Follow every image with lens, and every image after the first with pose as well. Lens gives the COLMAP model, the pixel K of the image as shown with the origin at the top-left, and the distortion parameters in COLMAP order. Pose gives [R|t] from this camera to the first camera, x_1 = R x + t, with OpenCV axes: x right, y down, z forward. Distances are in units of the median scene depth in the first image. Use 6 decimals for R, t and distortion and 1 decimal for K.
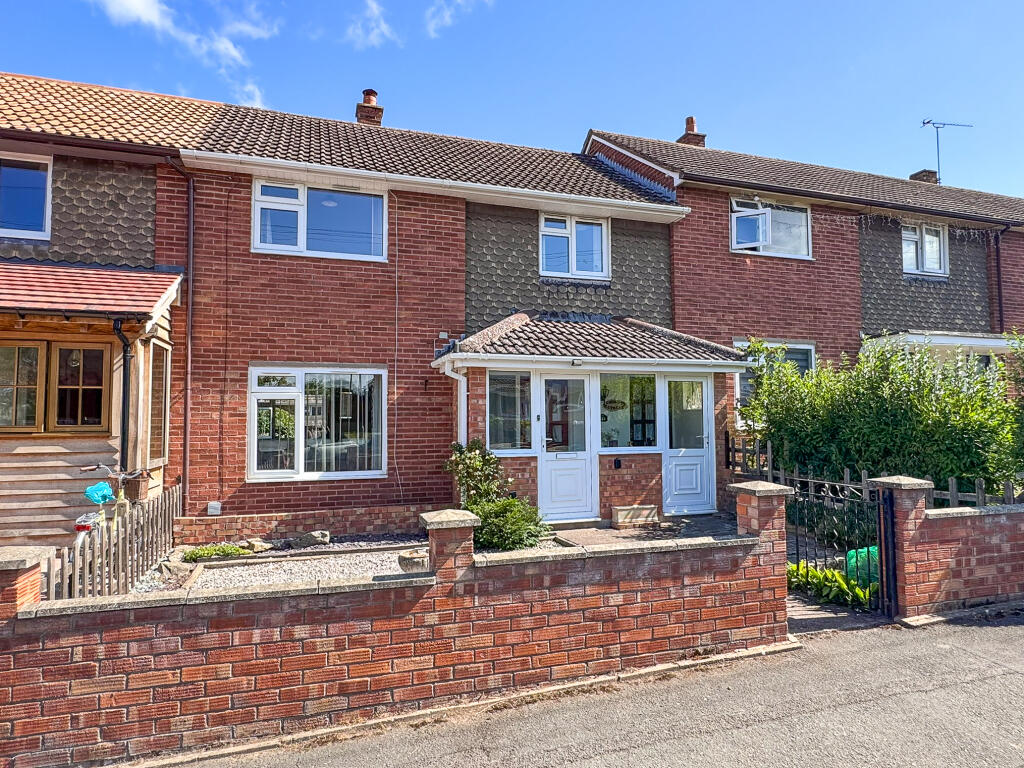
lens RADIAL K [[642.7, 0, 519.5], [0, 642.7, 386.2], [0, 0, 1]] dist [-0.004947, 0.002637]
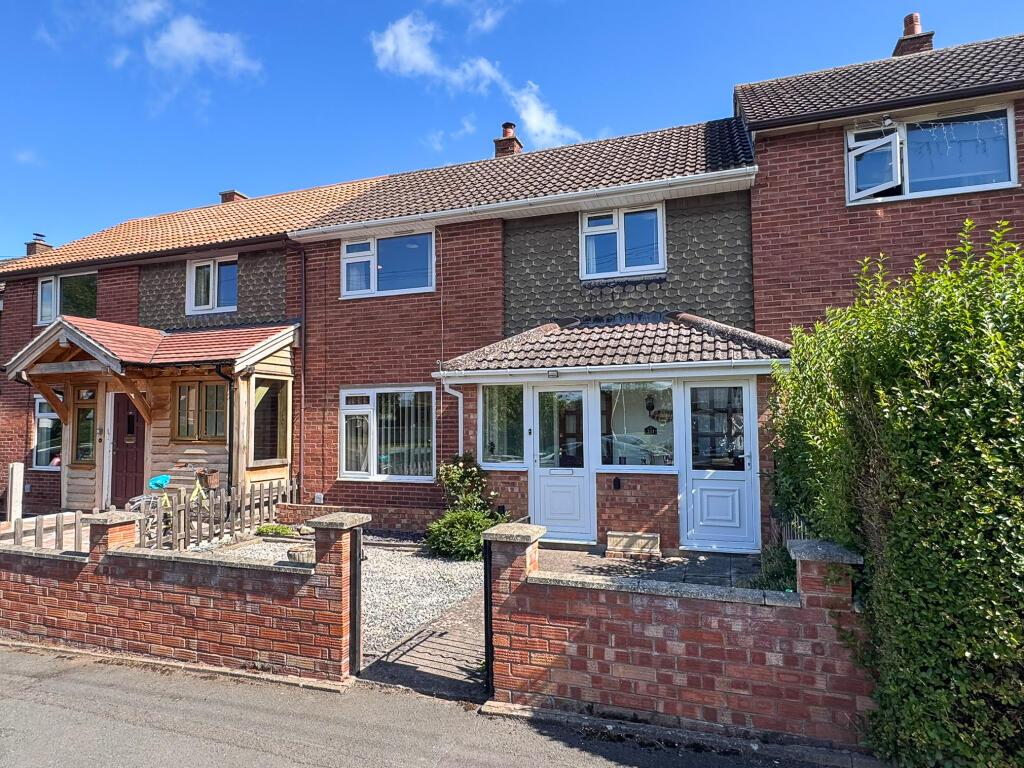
lens RADIAL K [[642.7, 0, 490.8], [0, 642.7, 385.7], [0, 0, 1]] dist [-0.004947, 0.002637]
pose [[0.760421, -0.035849, -0.648441, 0.641721], [0.038257, 0.999214, -0.010378, -0.013515], [0.648303, -0.016916, 0.761194, 0.223255]]
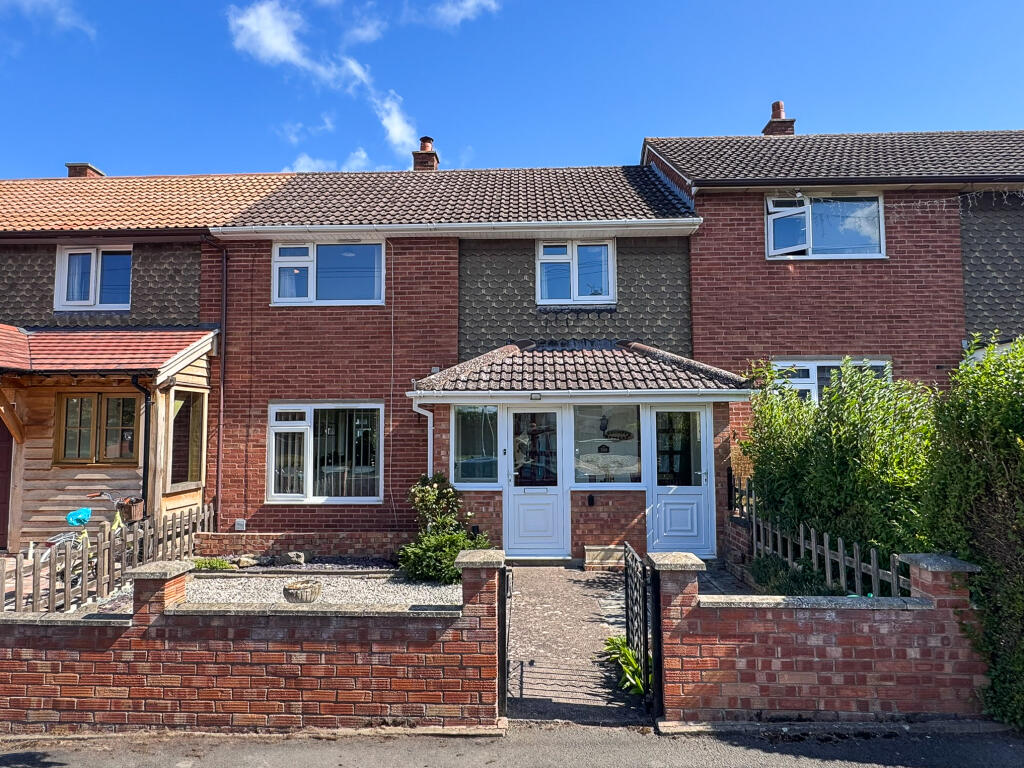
lens RADIAL K [[642.7, 0, 505.9], [0, 642.7, 379.9], [0, 0, 1]] dist [-0.004947, 0.002637]
pose [[0.930724, -0.023927, -0.364938, 0.412017], [0.018786, 0.999668, -0.017632, -0.046677], [0.365239, 0.009555, 0.930865, 0.069309]]
